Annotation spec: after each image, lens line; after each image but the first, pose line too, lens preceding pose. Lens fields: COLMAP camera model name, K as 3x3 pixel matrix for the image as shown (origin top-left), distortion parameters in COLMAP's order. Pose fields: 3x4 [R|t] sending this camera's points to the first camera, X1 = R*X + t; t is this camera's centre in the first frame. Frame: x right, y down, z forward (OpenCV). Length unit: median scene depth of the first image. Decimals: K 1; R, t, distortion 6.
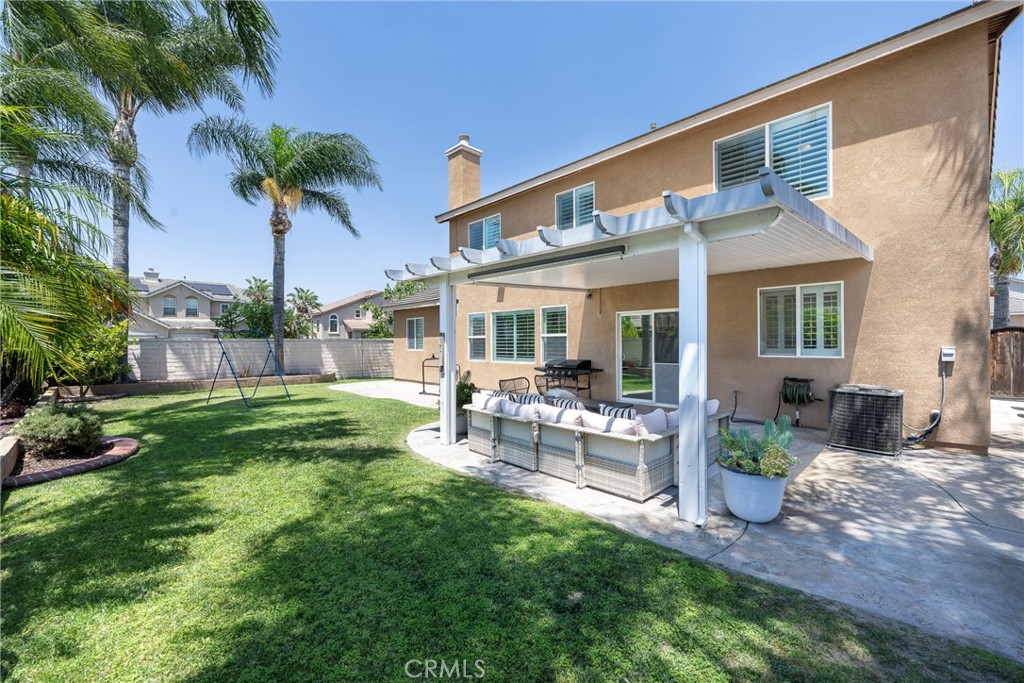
lens RADIAL K [[409.6, 0, 511.0], [0, 409.6, 338.7], [0, 0, 1]] dist [-0.021682, 0.000253]
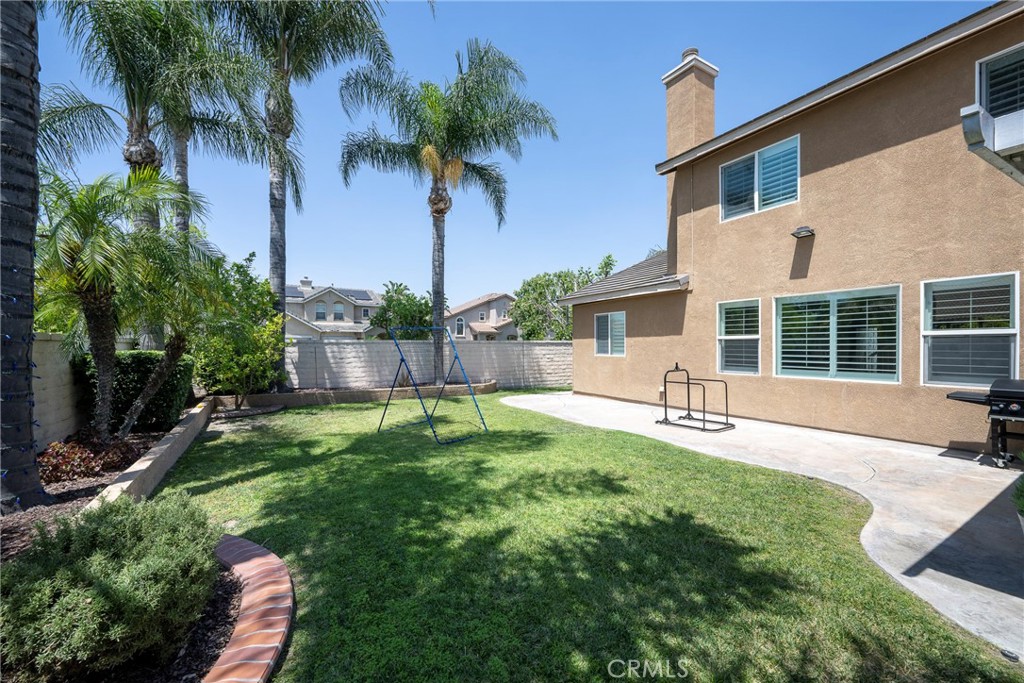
lens RADIAL K [[409.6, 0, 519.8], [0, 409.6, 348.5], [0, 0, 1]] dist [-0.021682, 0.000253]
pose [[0.970060, 0.005367, -0.242805, -0.210989], [-0.001343, 0.999859, 0.016735, 0.002756], [0.242861, -0.015908, 0.969931, 0.229674]]
